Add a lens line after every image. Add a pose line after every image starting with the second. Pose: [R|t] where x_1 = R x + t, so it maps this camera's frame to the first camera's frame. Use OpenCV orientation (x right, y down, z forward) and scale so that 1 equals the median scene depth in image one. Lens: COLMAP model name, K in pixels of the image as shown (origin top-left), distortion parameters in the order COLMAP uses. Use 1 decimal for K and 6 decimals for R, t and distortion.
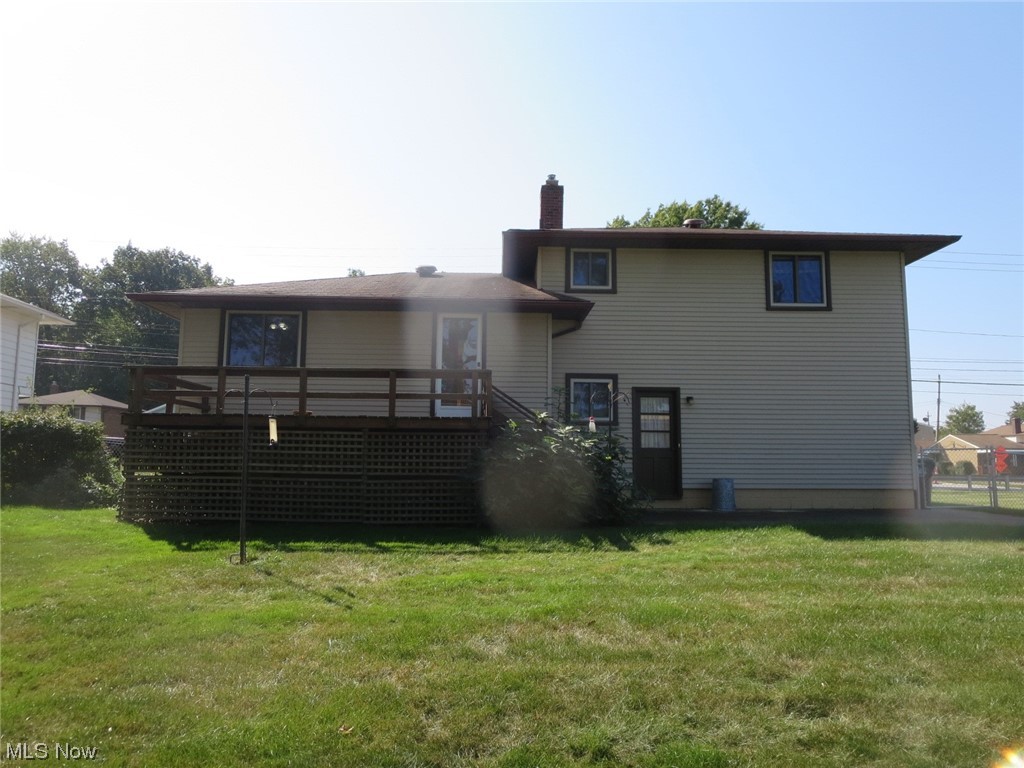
lens RADIAL K [[725.1, 0, 504.7], [0, 725.1, 386.1], [0, 0, 1]] dist [-0.026983, 0.012107]
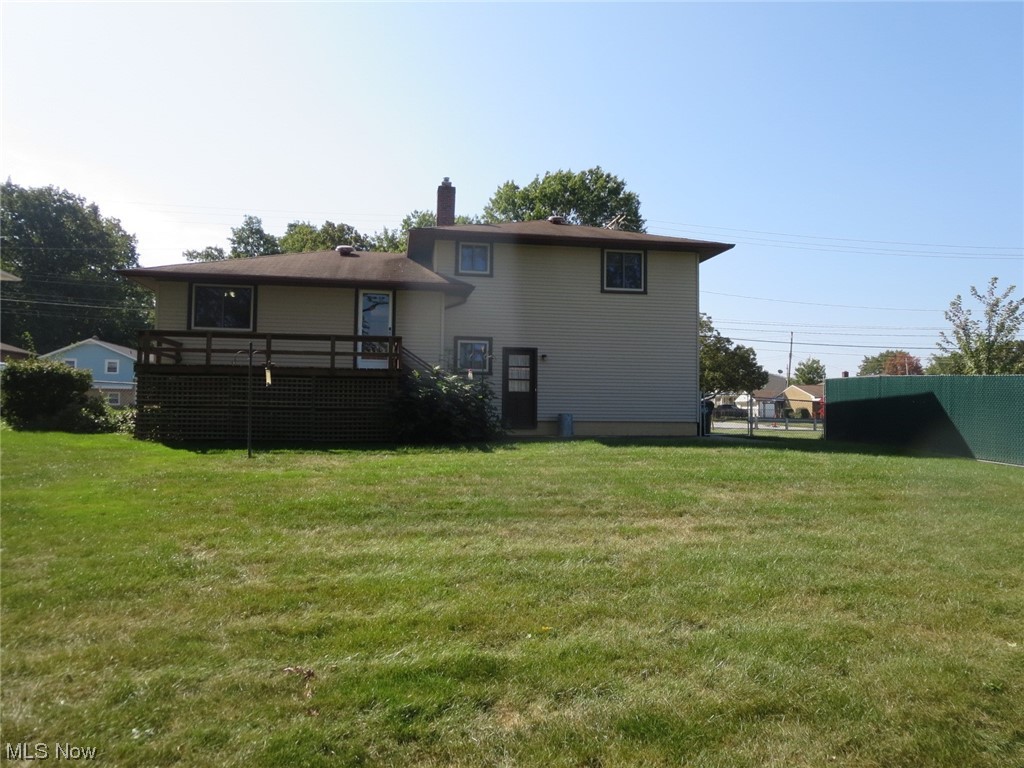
lens RADIAL K [[725.1, 0, 505.6], [0, 725.1, 387.8], [0, 0, 1]] dist [-0.026983, 0.012107]
pose [[0.989159, 0.007538, 0.146652, -0.018810], [-0.018533, 0.997105, 0.073749, -0.023144], [-0.145672, -0.075667, 0.986435, -0.355295]]
